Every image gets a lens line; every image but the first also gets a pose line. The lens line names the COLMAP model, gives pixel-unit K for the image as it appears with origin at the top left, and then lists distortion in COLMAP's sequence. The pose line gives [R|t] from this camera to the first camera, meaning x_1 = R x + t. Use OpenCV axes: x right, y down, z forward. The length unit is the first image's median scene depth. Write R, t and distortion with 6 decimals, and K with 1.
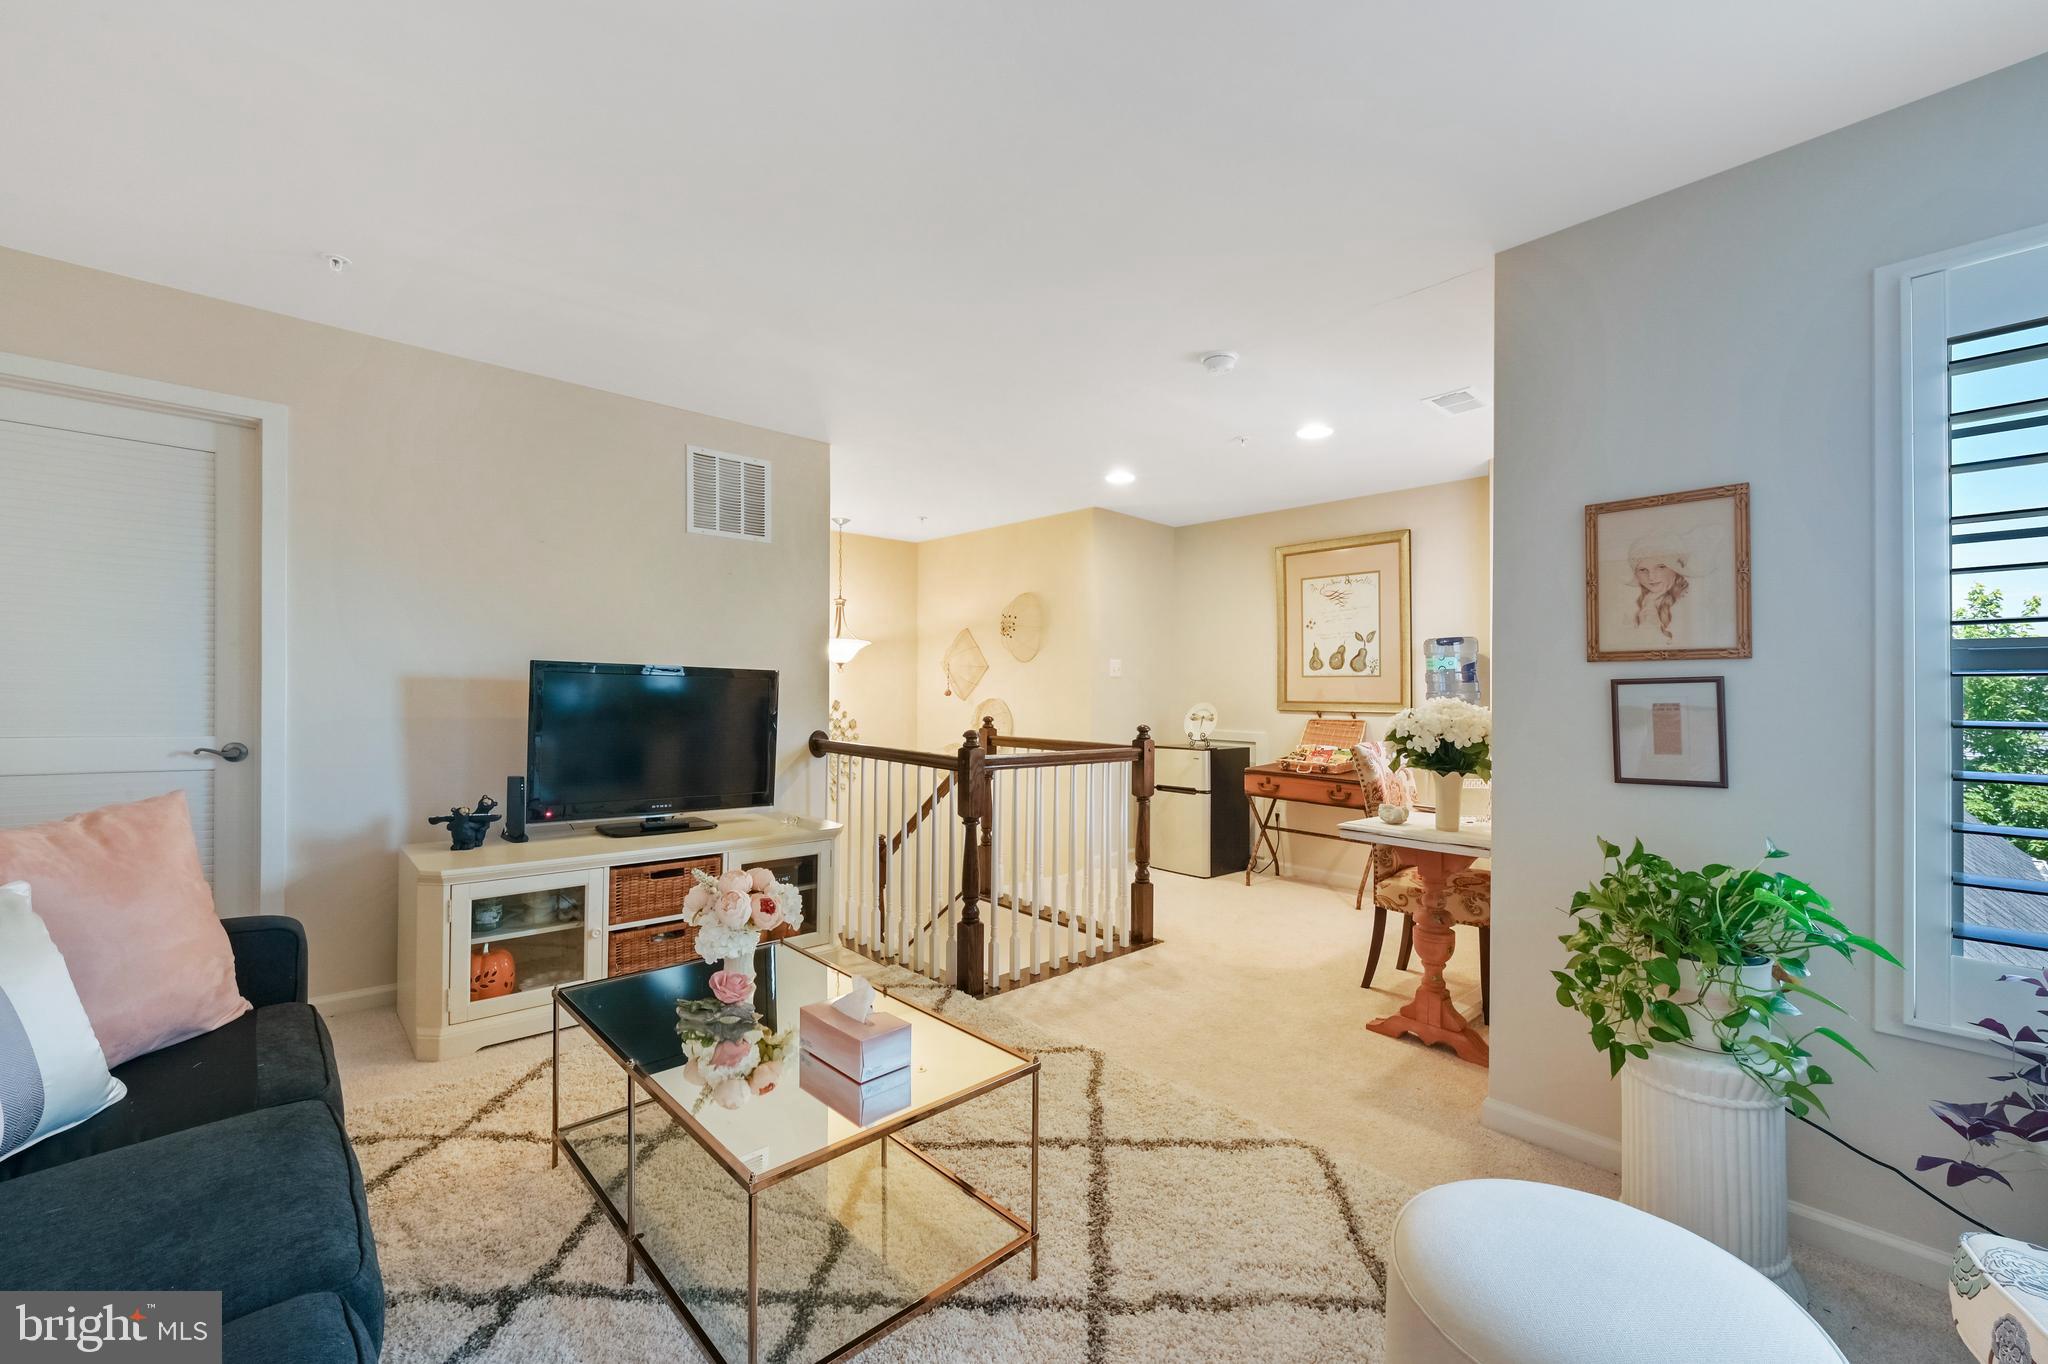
lens RADIAL K [[814.8, 0, 1021.3], [0, 814.8, 678.4], [0, 0, 1]] dist [-0.002979, -0.000305]
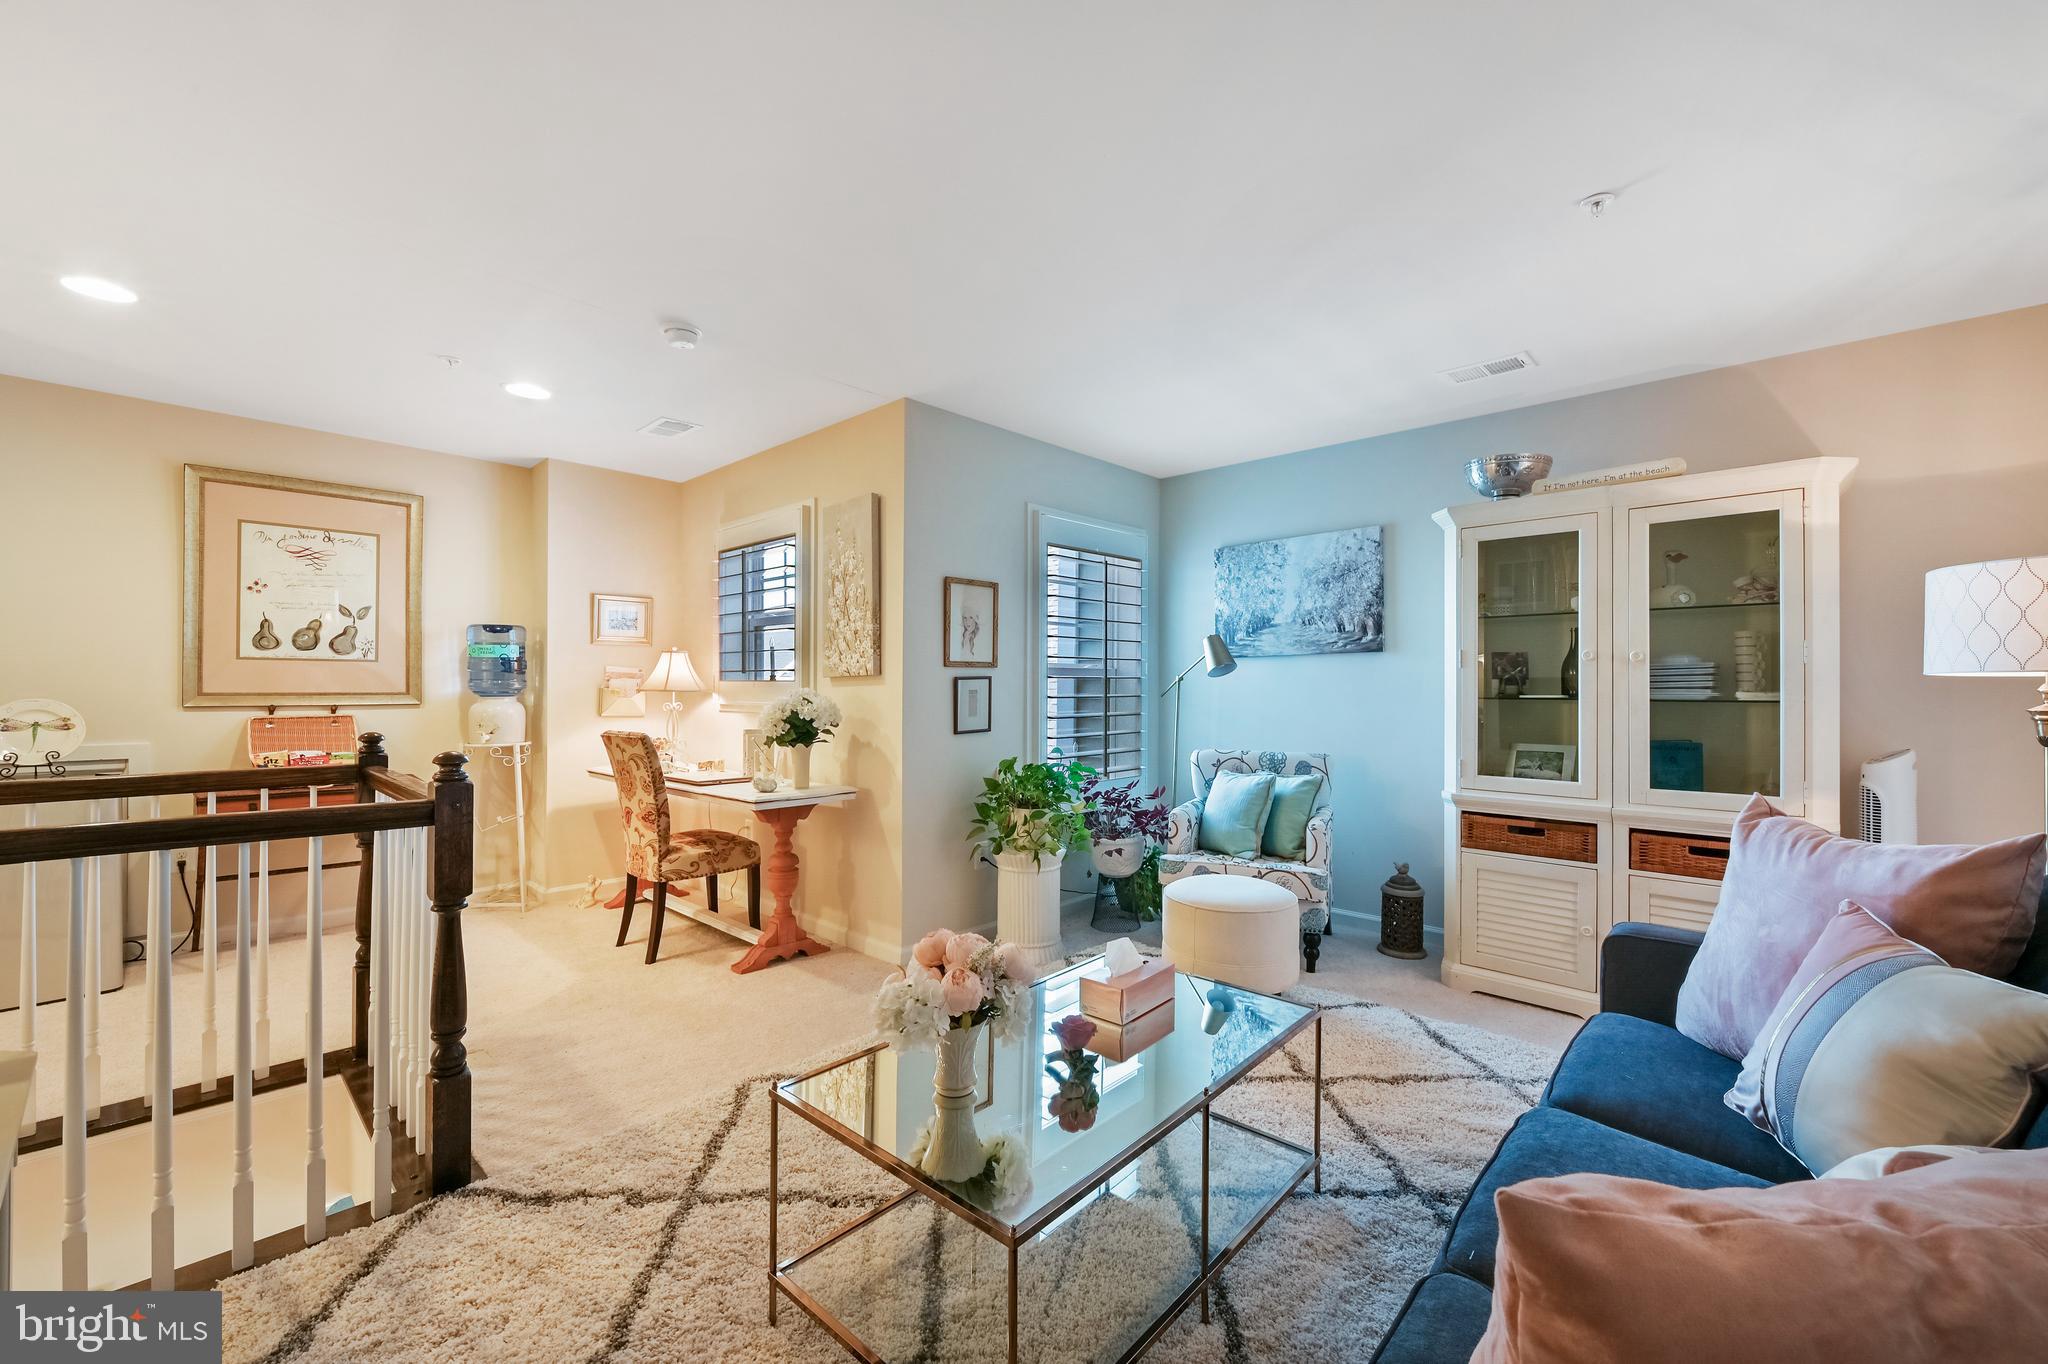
lens RADIAL K [[814.8, 0, 1015.8], [0, 814.8, 679.1], [0, 0, 1]] dist [-0.002979, -0.000305]
pose [[-0.073379, -0.000517, 0.997304, -0.443765], [-0.022050, 0.999756, -0.001104, 0.002194], [-0.997060, -0.022071, -0.073372, 0.413892]]
